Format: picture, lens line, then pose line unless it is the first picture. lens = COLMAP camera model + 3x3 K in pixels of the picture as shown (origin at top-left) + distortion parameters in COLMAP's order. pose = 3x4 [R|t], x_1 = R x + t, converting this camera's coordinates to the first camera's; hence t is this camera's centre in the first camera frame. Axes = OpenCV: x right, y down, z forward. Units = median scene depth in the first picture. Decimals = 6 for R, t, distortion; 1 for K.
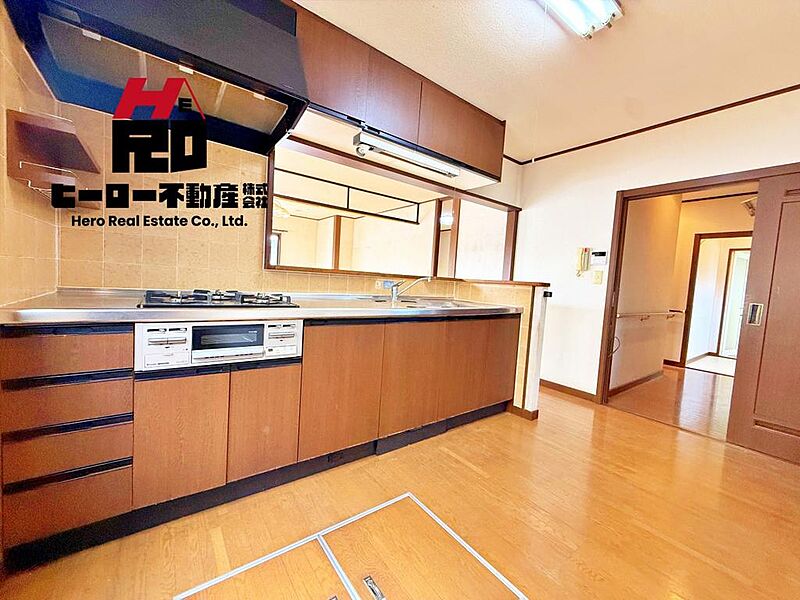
lens RADIAL K [[318.4, 0, 400.8], [0, 318.4, 299.4], [0, 0, 1]] dist [-0.002594, -0.001339]
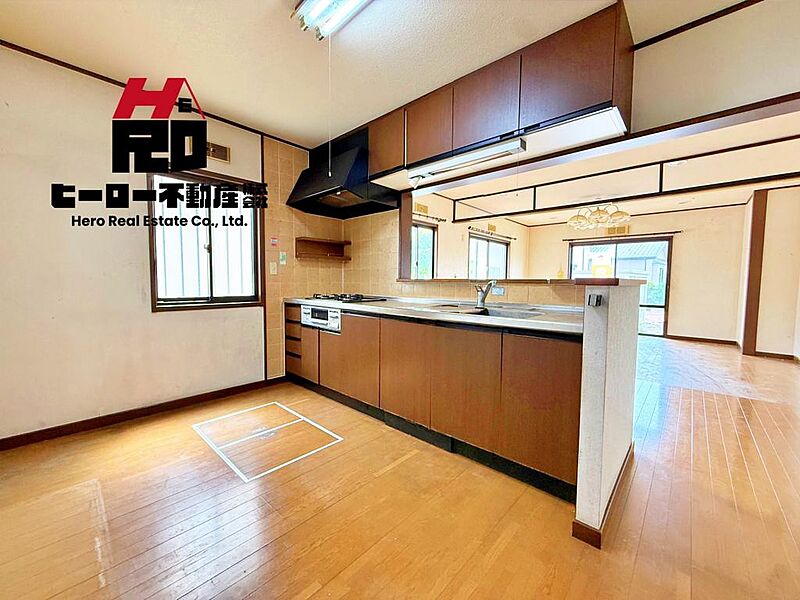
lens RADIAL K [[318.4, 0, 403.7], [0, 318.4, 299.4], [0, 0, 1]] dist [-0.002594, -0.001339]
pose [[0.194840, -0.002731, -0.980831, 1.569310], [-0.058181, 0.998203, -0.014336, 0.014233], [0.979108, 0.059859, 0.194331, 1.056991]]
